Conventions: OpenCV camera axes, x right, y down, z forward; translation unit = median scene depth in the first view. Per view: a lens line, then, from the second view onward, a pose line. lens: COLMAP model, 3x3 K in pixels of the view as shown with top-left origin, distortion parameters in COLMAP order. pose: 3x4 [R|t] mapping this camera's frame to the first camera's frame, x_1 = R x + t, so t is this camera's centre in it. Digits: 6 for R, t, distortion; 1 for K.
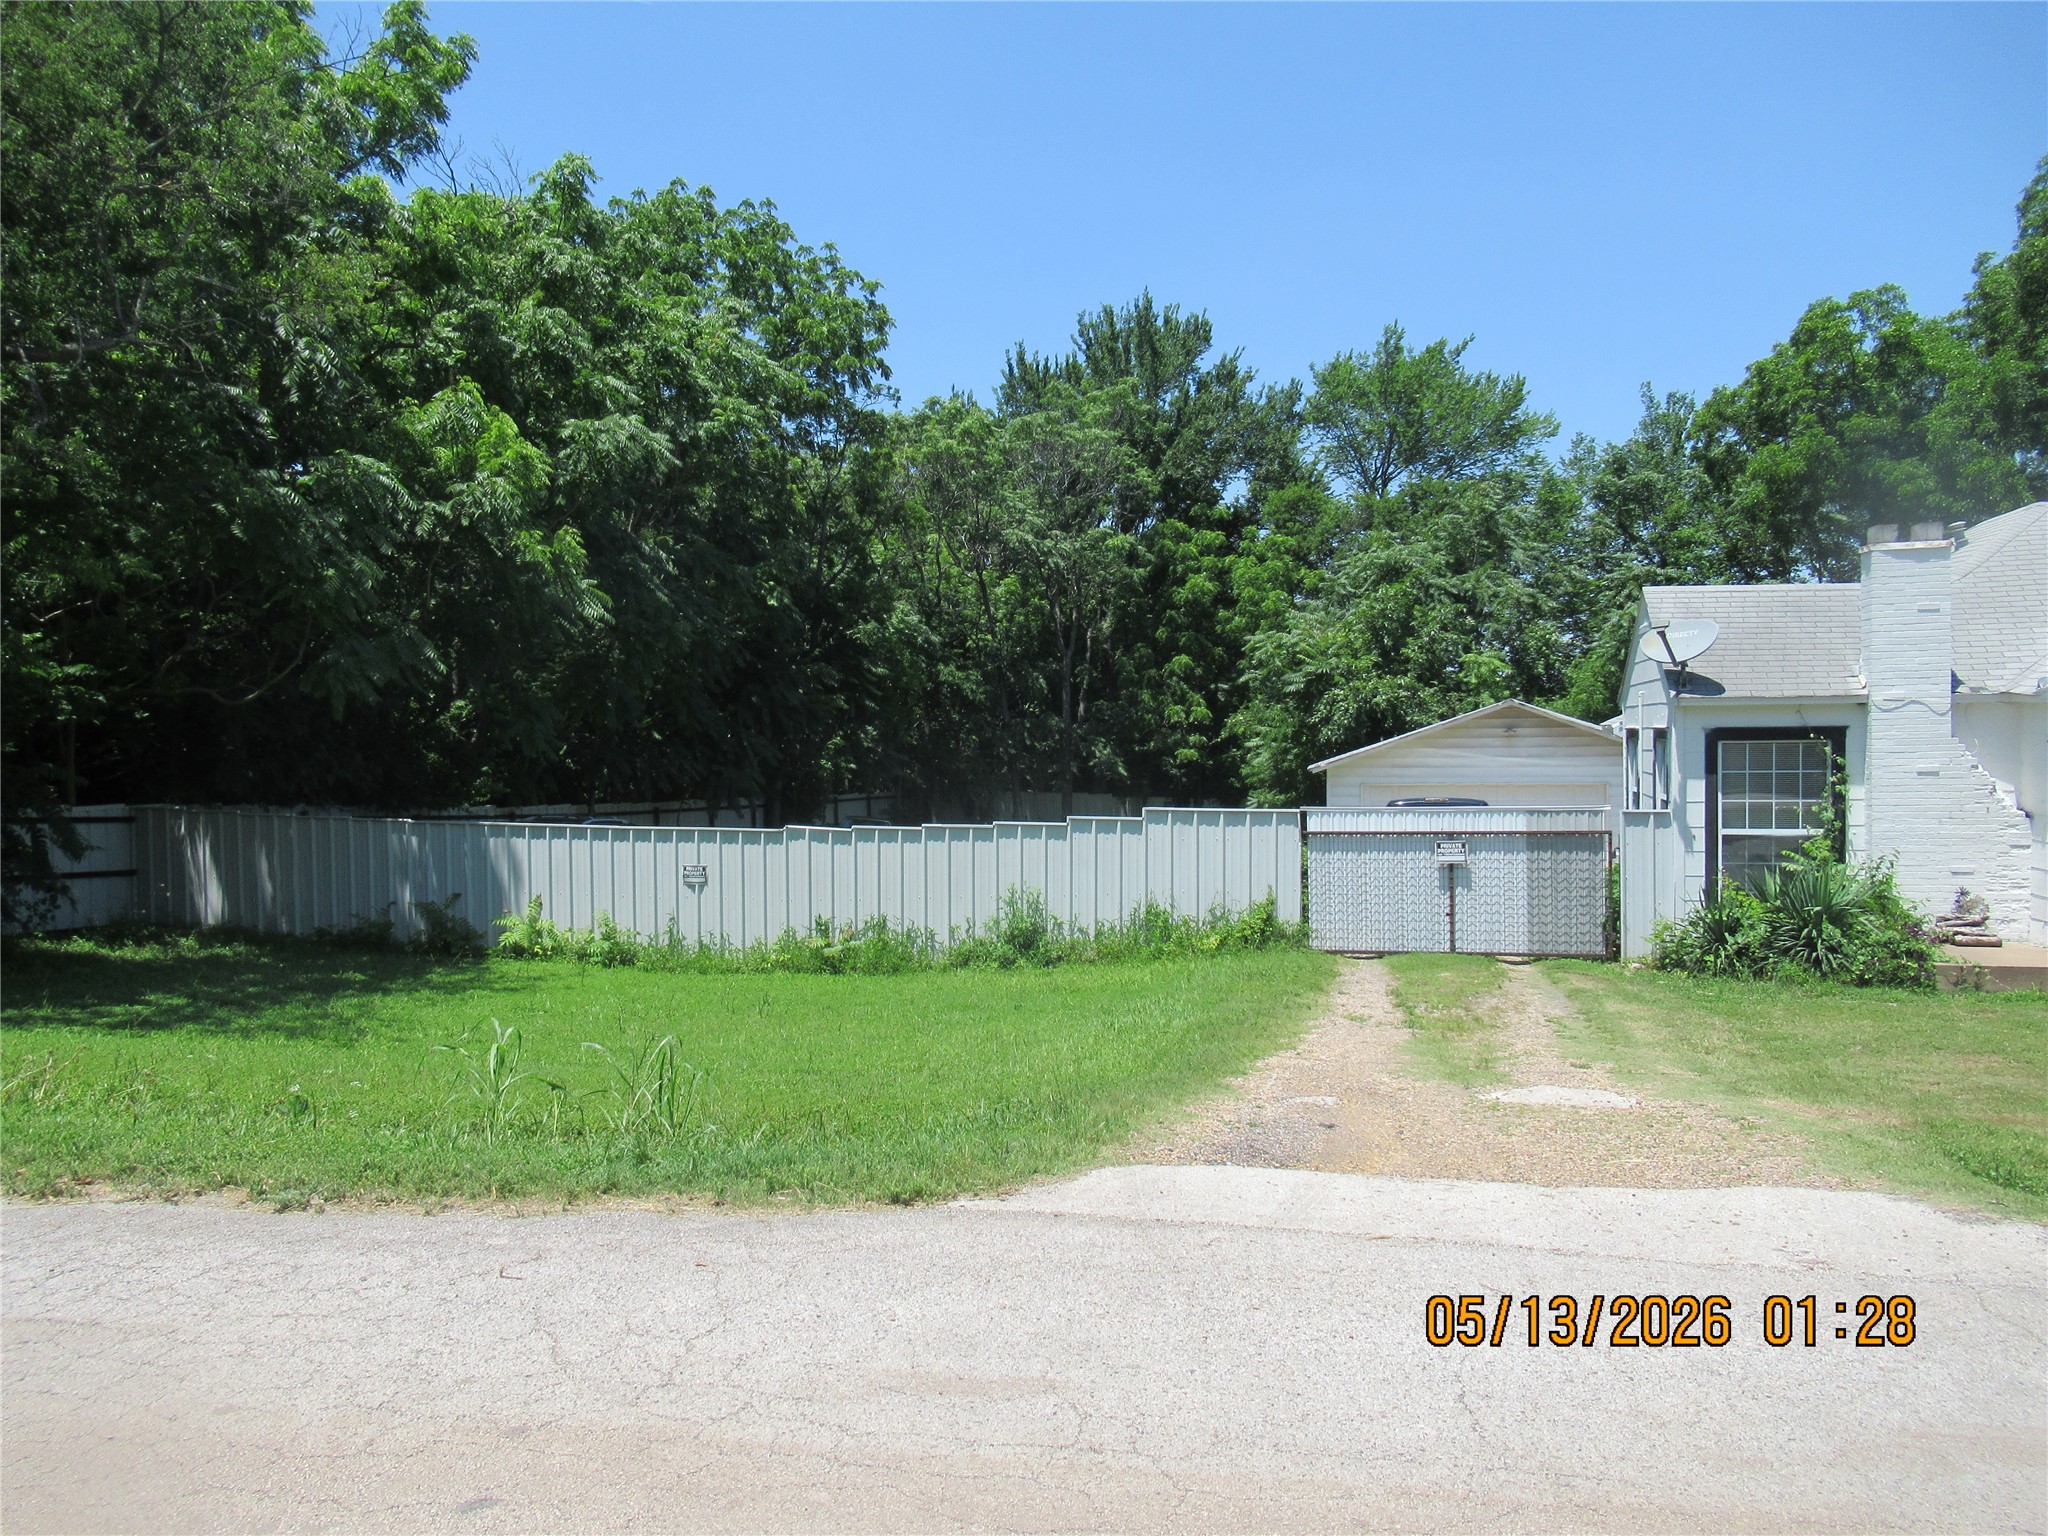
lens RADIAL K [[1537.2, 0, 1028.3], [0, 1537.2, 770.8], [0, 0, 1]] dist [-0.006009, 0.006668]
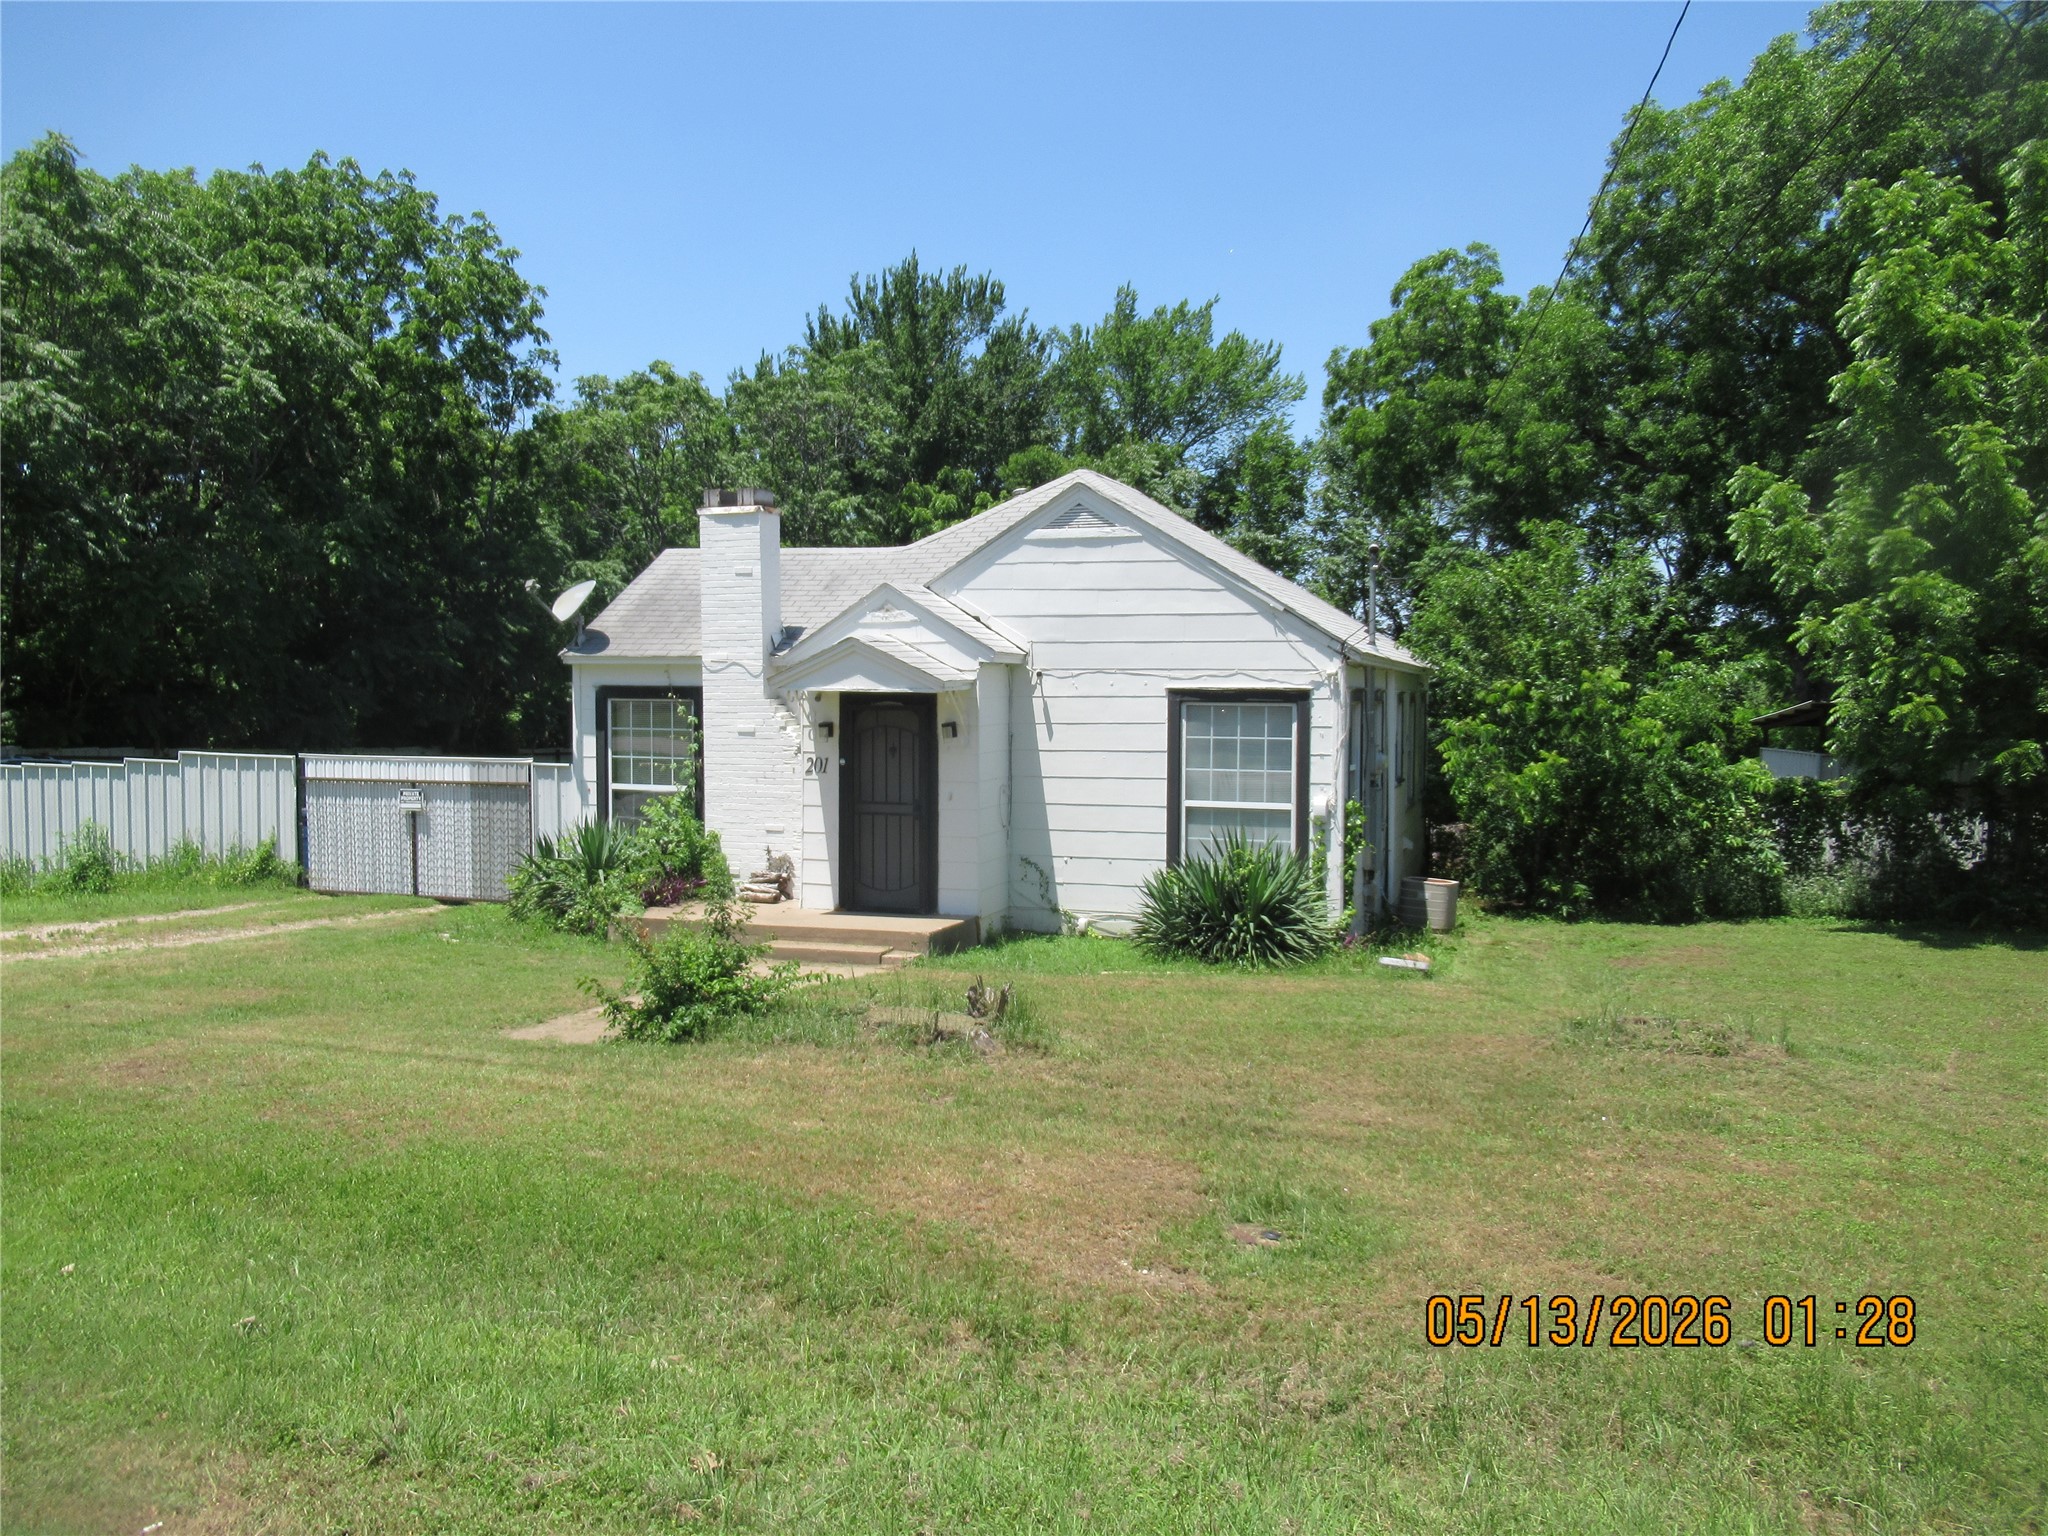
lens RADIAL K [[1537.2, 0, 1028.3], [0, 1537.2, 770.8], [0, 0, 1]] dist [-0.006009, 0.006668]
pose [[0.994529, 0.025399, -0.101330, 0.785612], [-0.022973, 0.999423, 0.025033, -0.003016], [0.101908, -0.022568, 0.994538, -0.002151]]
